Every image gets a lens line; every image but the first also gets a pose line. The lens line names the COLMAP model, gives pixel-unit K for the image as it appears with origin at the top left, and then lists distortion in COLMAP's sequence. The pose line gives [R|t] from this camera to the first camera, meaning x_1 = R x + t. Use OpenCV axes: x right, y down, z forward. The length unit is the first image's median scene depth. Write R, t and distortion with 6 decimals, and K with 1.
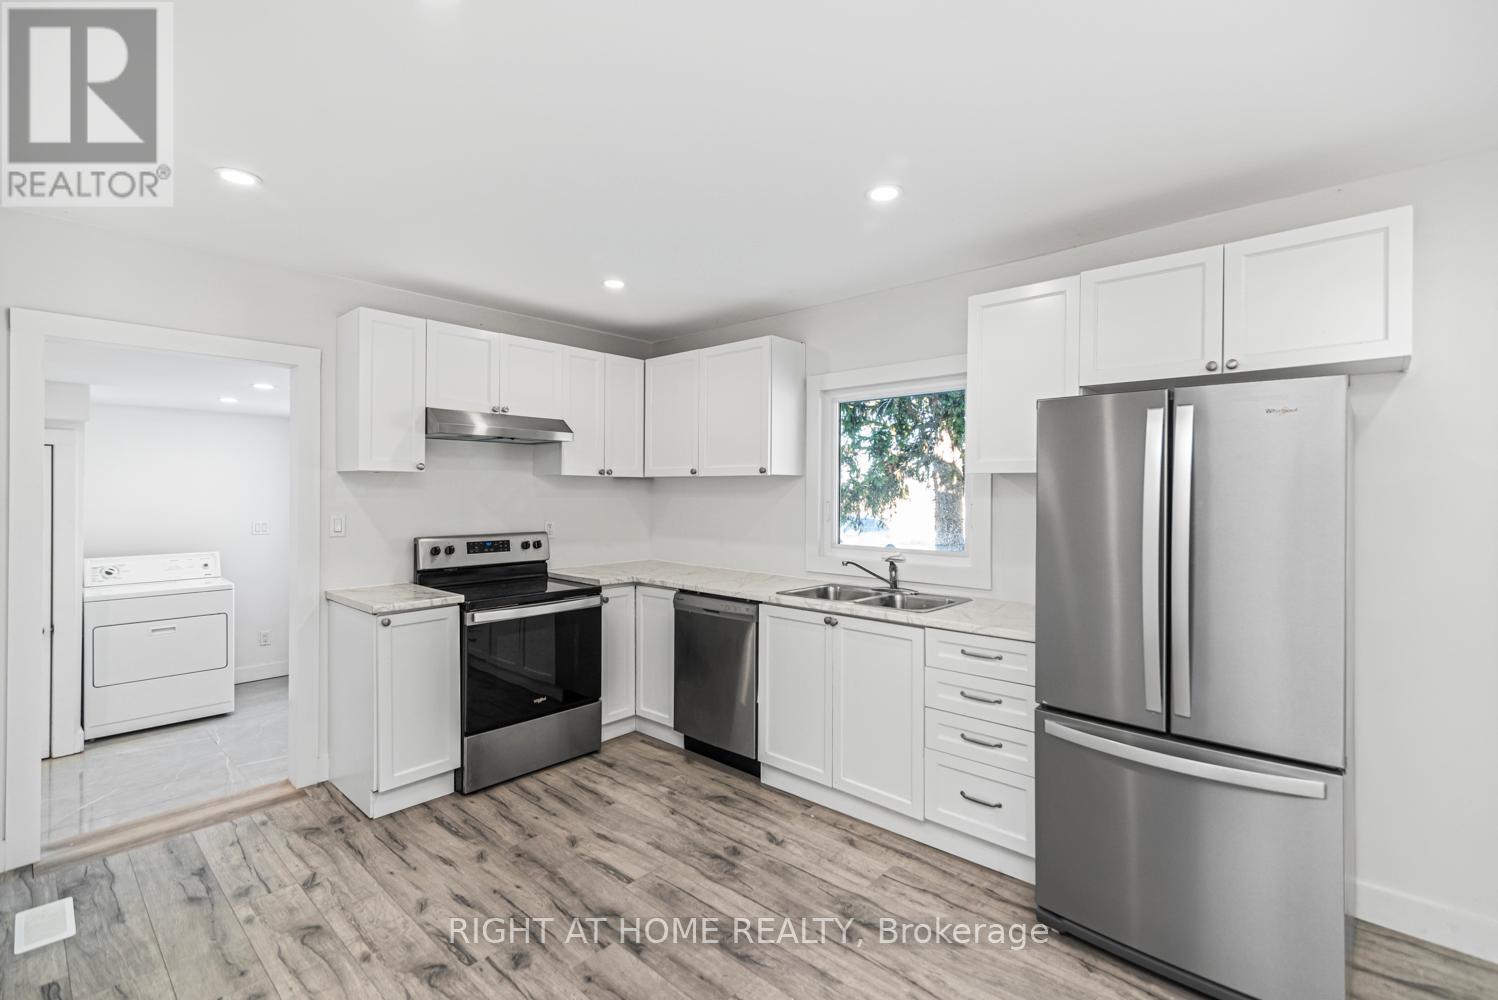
lens RADIAL K [[688.7, 0, 756.7], [0, 688.7, 492.4], [0, 0, 1]] dist [0.013391, -0.002050]
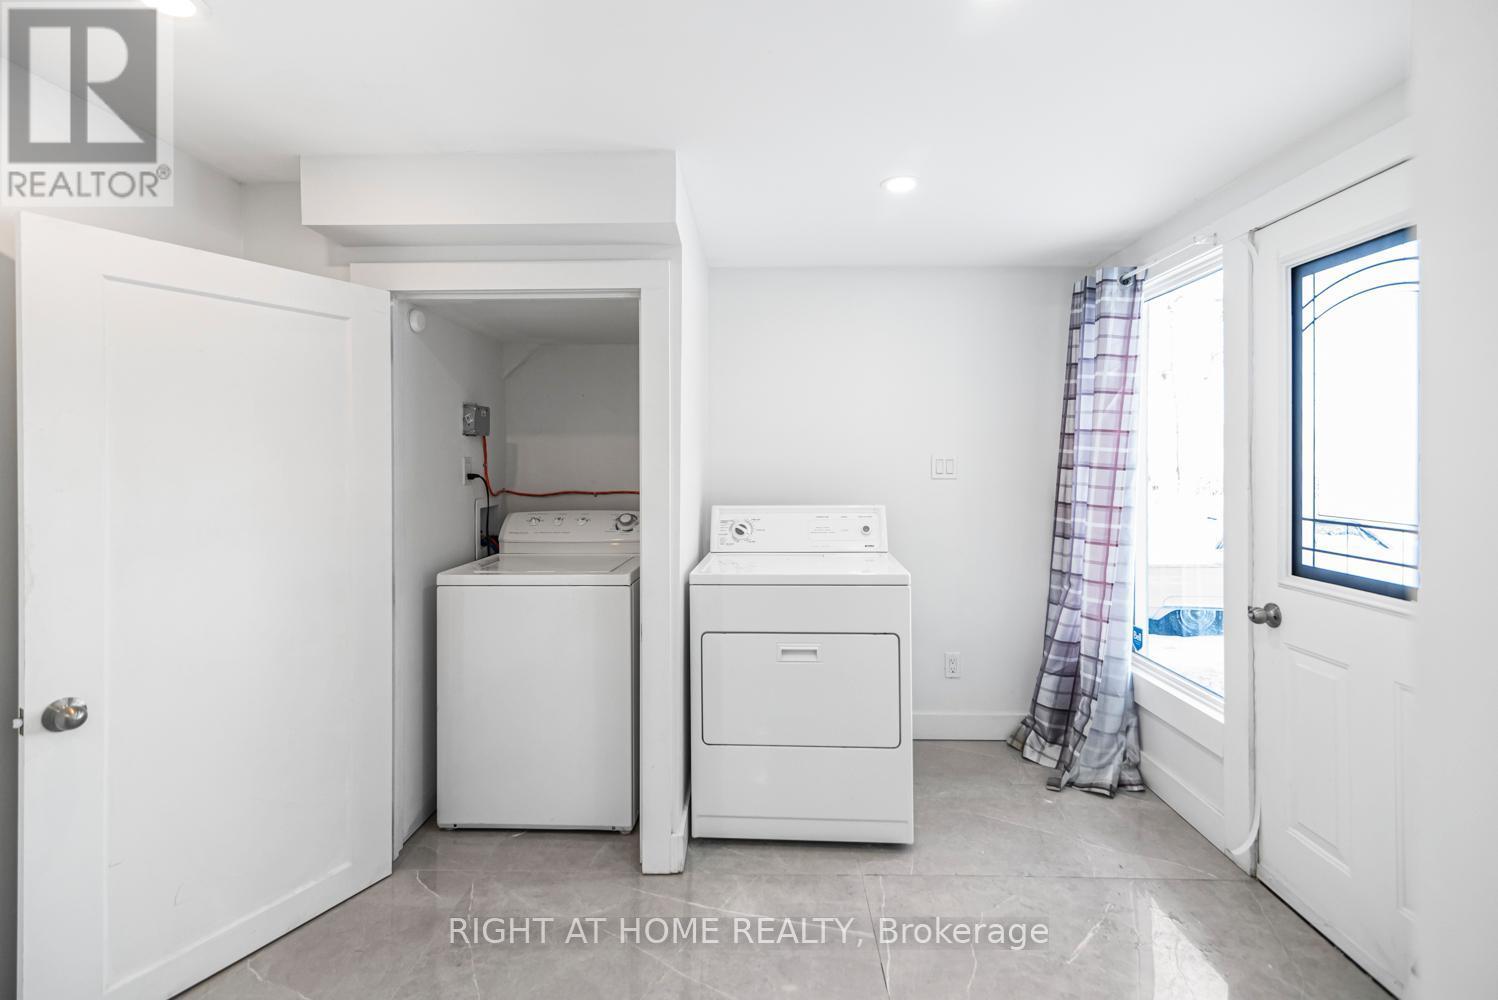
lens RADIAL K [[688.7, 0, 749.0], [0, 688.7, 459.1], [0, 0, 1]] dist [0.013391, -0.002050]
pose [[0.659046, 0.001295, -0.752102, -0.665529], [-0.000104, 0.999999, 0.001631, 0.072944], [0.752103, -0.000996, 0.659045, 0.853947]]
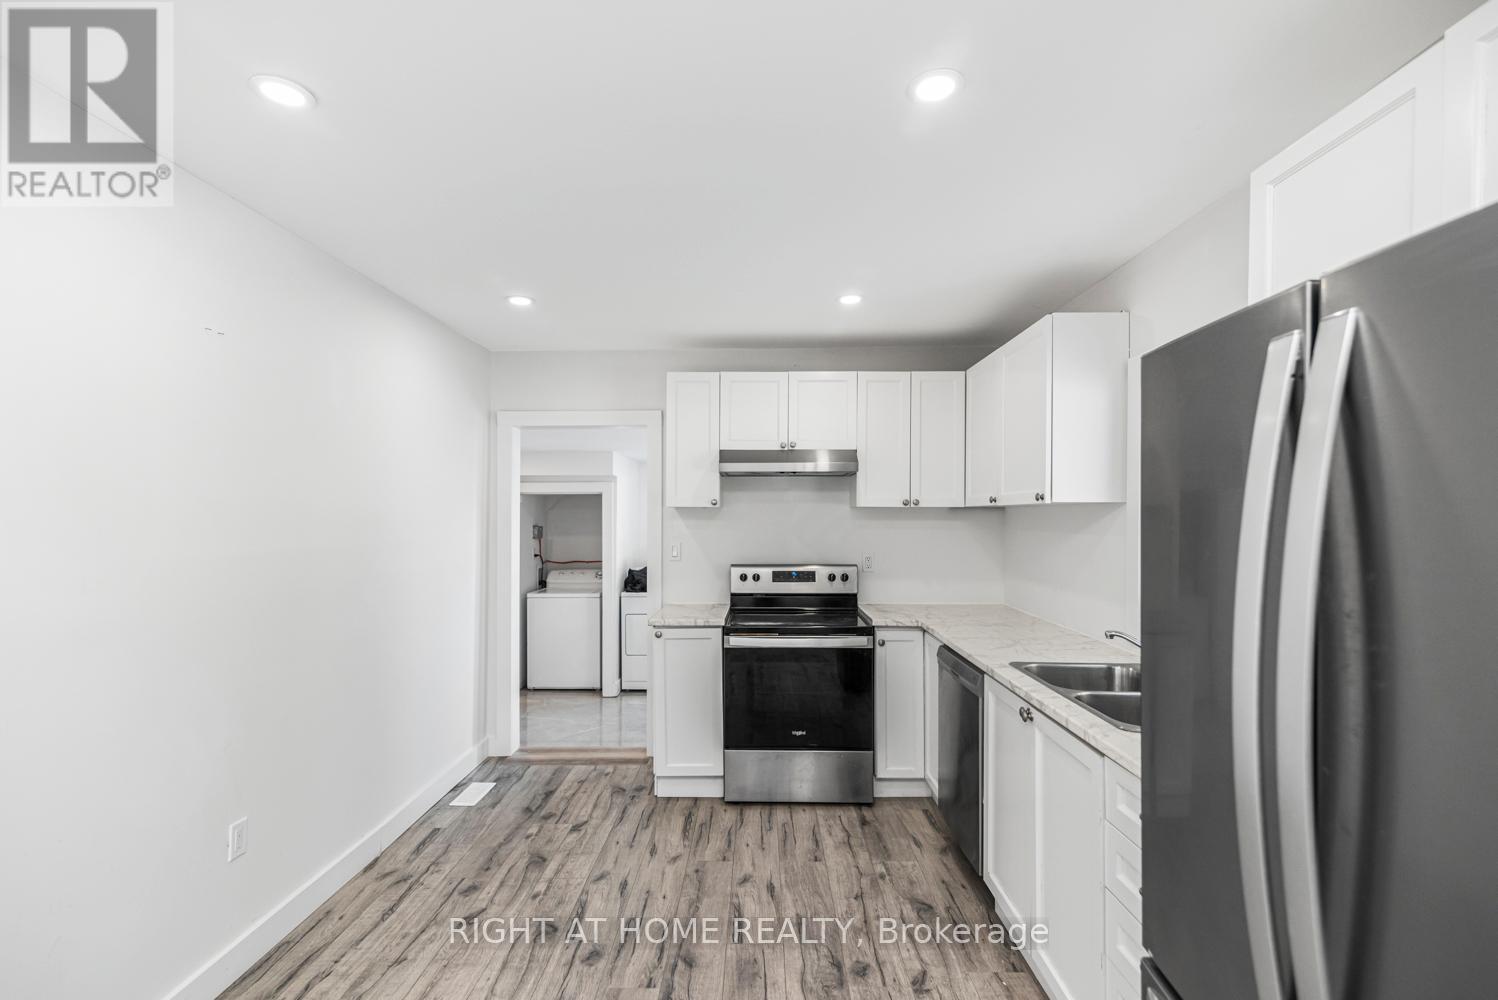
lens RADIAL K [[688.7, 0, 737.1], [0, 688.7, 518.1], [0, 0, 1]] dist [0.013391, -0.002050]
pose [[0.649343, -0.002431, -0.760492, 0.399368], [0.000393, 0.999996, -0.002860, -0.008012], [0.760496, 0.001558, 0.649341, 0.291241]]
